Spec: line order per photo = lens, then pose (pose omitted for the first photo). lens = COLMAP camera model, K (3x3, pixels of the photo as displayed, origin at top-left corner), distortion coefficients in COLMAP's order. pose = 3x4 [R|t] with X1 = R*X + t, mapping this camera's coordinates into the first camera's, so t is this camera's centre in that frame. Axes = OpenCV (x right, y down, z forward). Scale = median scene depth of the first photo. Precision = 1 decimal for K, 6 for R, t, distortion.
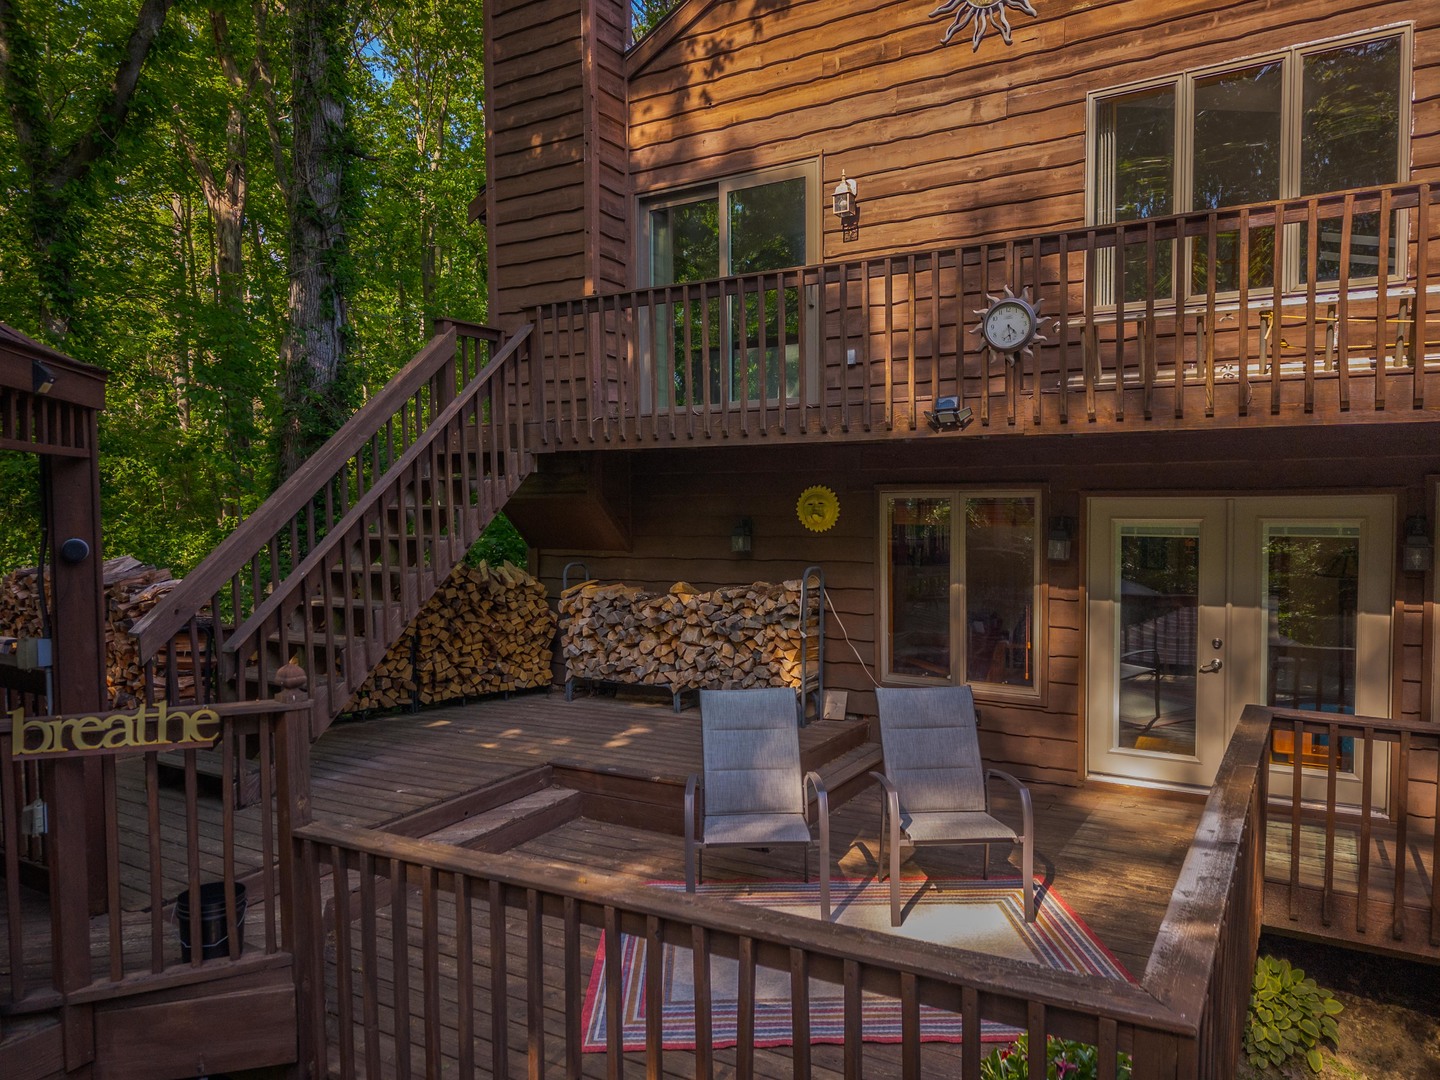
lens RADIAL K [[962.3, 0, 723.7], [0, 962.3, 541.2], [0, 0, 1]] dist [0.025852, -0.022314]
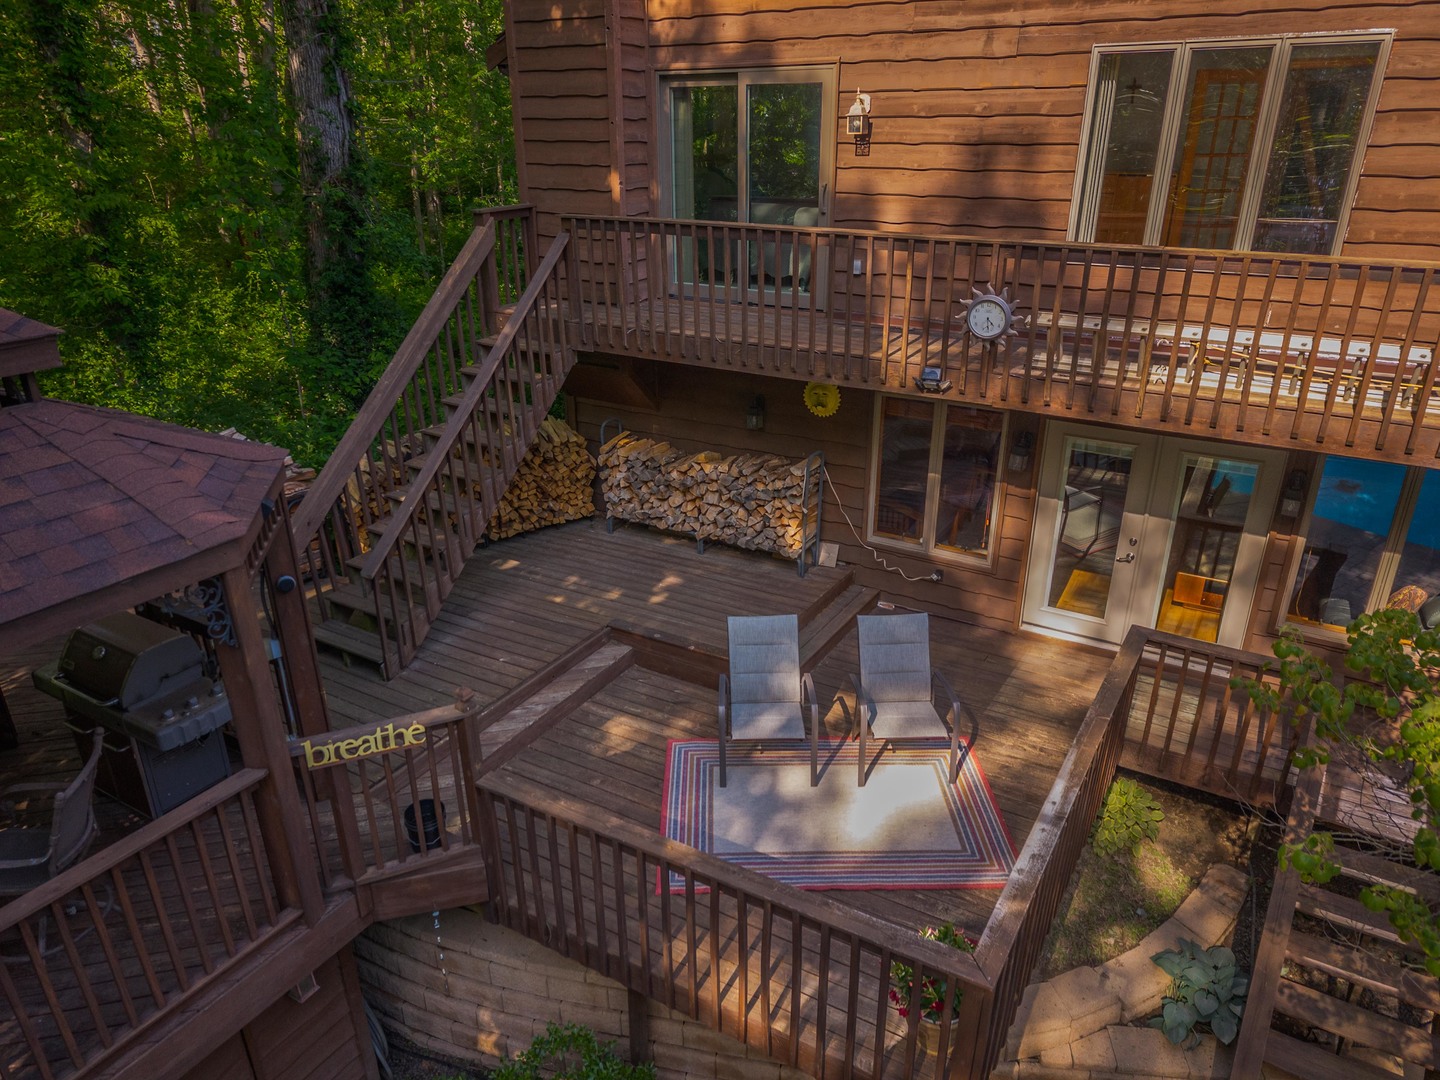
lens RADIAL K [[956.6, 0, 724.3], [0, 956.6, 541.6], [0, 0, 1]] dist [0.035165, -0.028838]
pose [[0.999997, 0.002413, 0.000903, -0.021954], [-0.002577, 0.933552, 0.358432, -0.308935], [0.000022, -0.358433, 0.933555, -0.154562]]
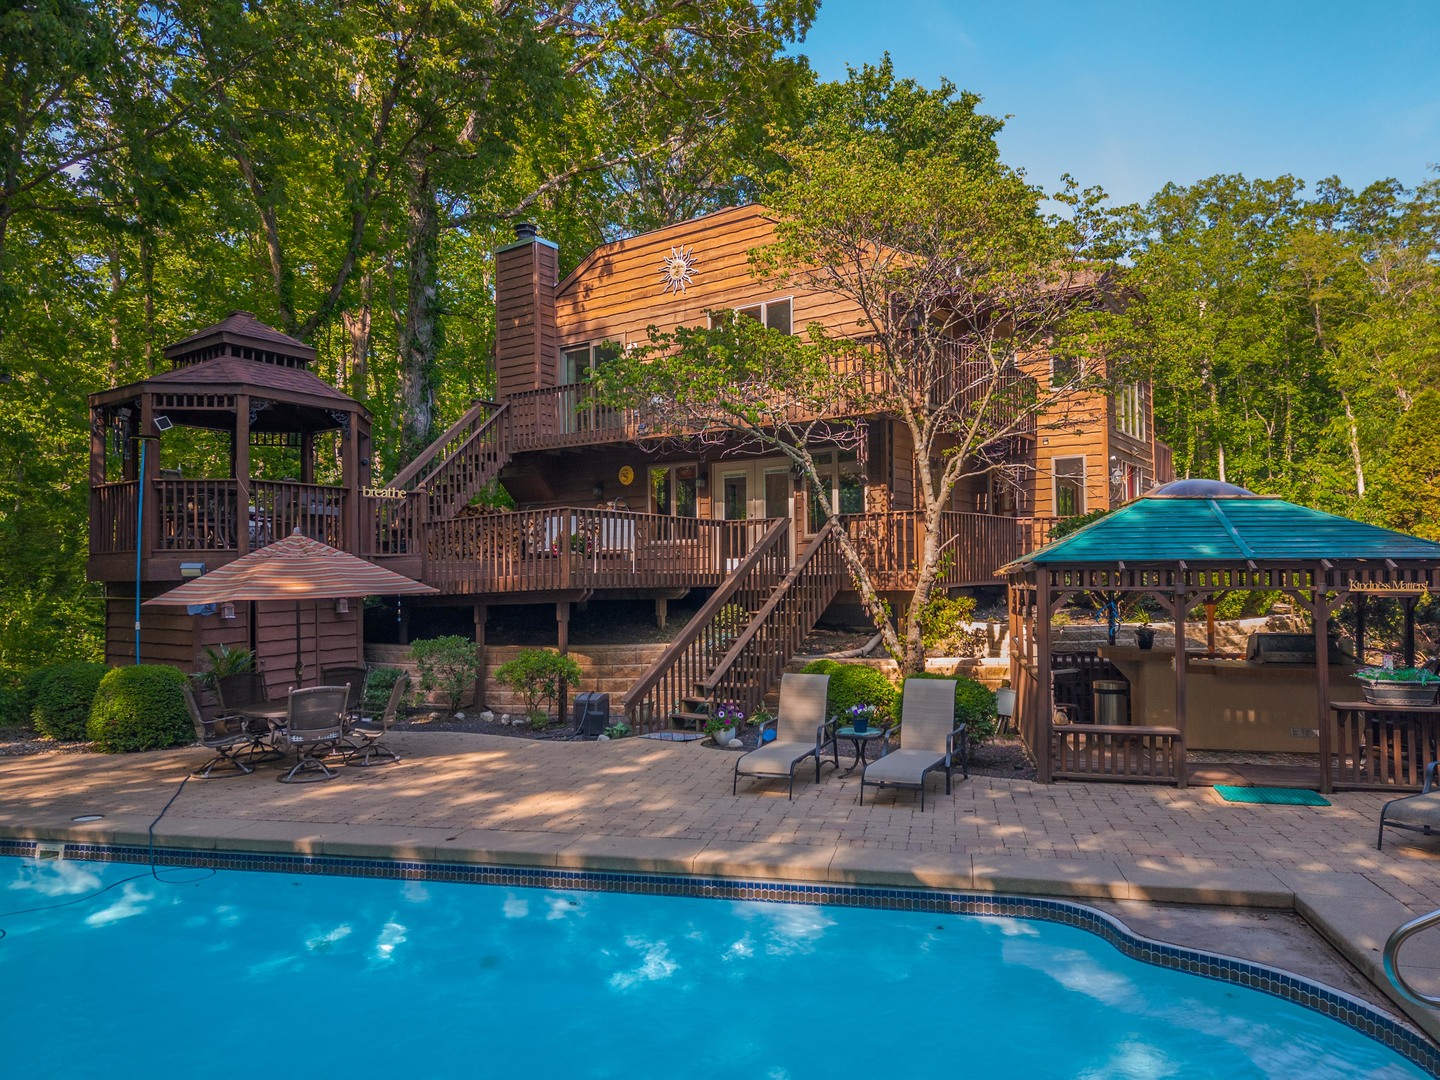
lens RADIAL K [[956.6, 0, 724.3], [0, 956.6, 541.6], [0, 0, 1]] dist [0.035165, -0.028838]
pose [[0.997466, -0.005274, -0.070946, 0.557703], [-0.000278, 0.996952, -0.078014, 0.345907], [0.071141, 0.077836, 0.994425, -1.465233]]
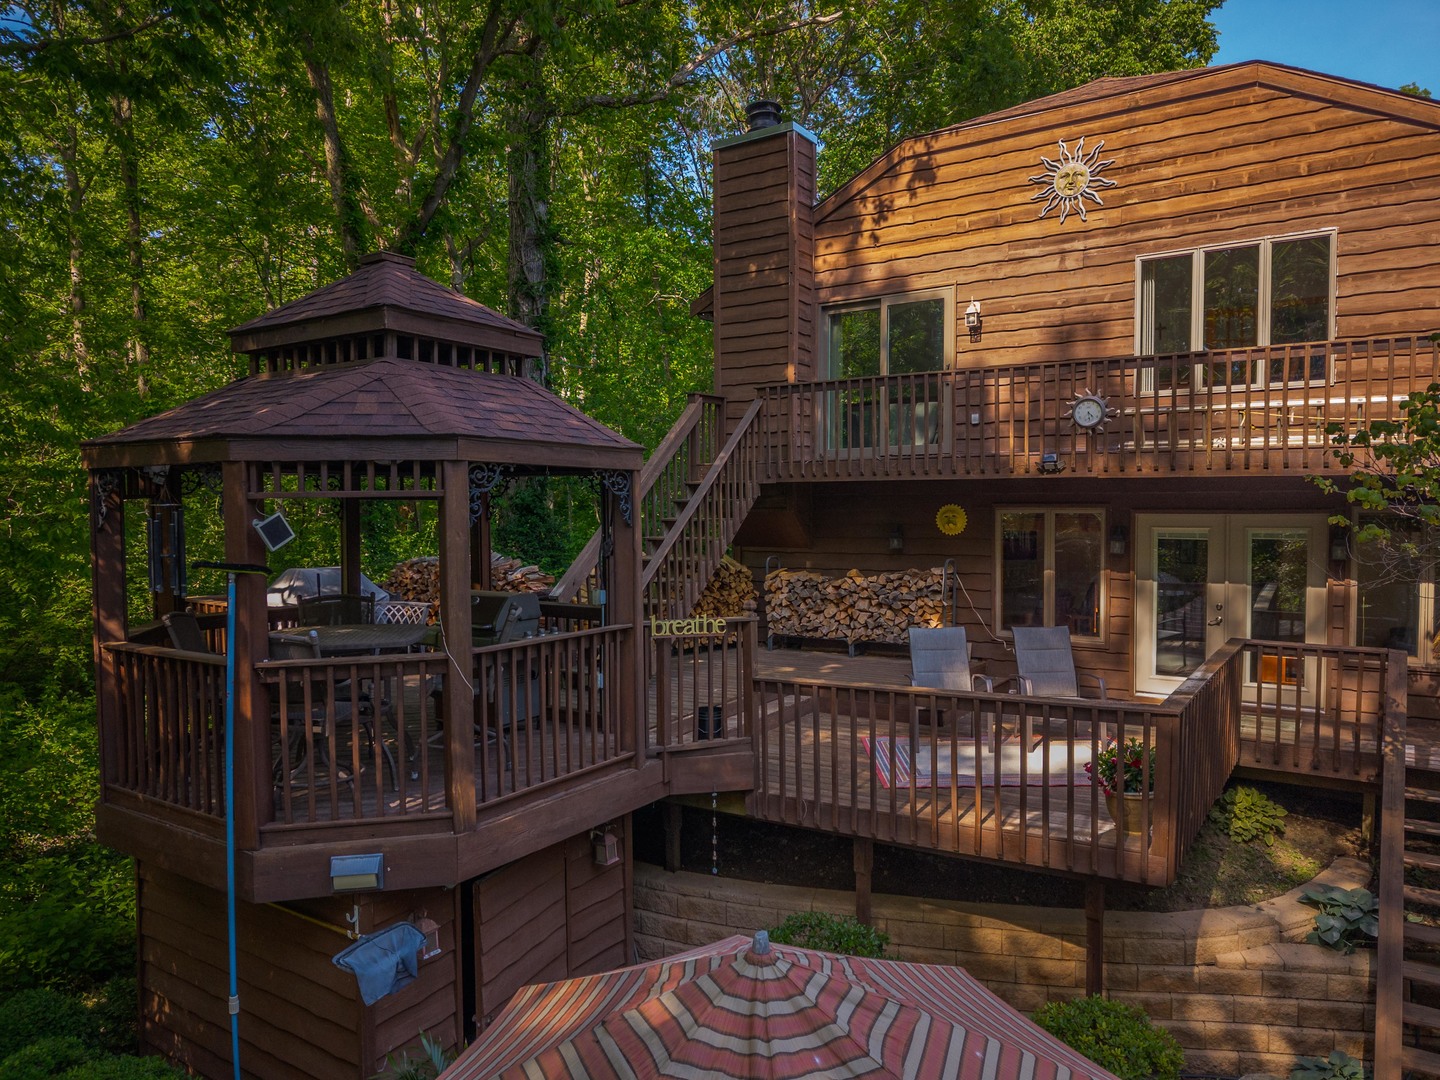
lens RADIAL K [[962.3, 0, 723.7], [0, 962.3, 541.2], [0, 0, 1]] dist [0.025852, -0.022314]
pose [[0.999288, 0.002357, -0.037657, -0.213744], [-0.002375, 0.999997, -0.000443, 0.000848], [0.037656, 0.000532, 0.999291, -0.544240]]
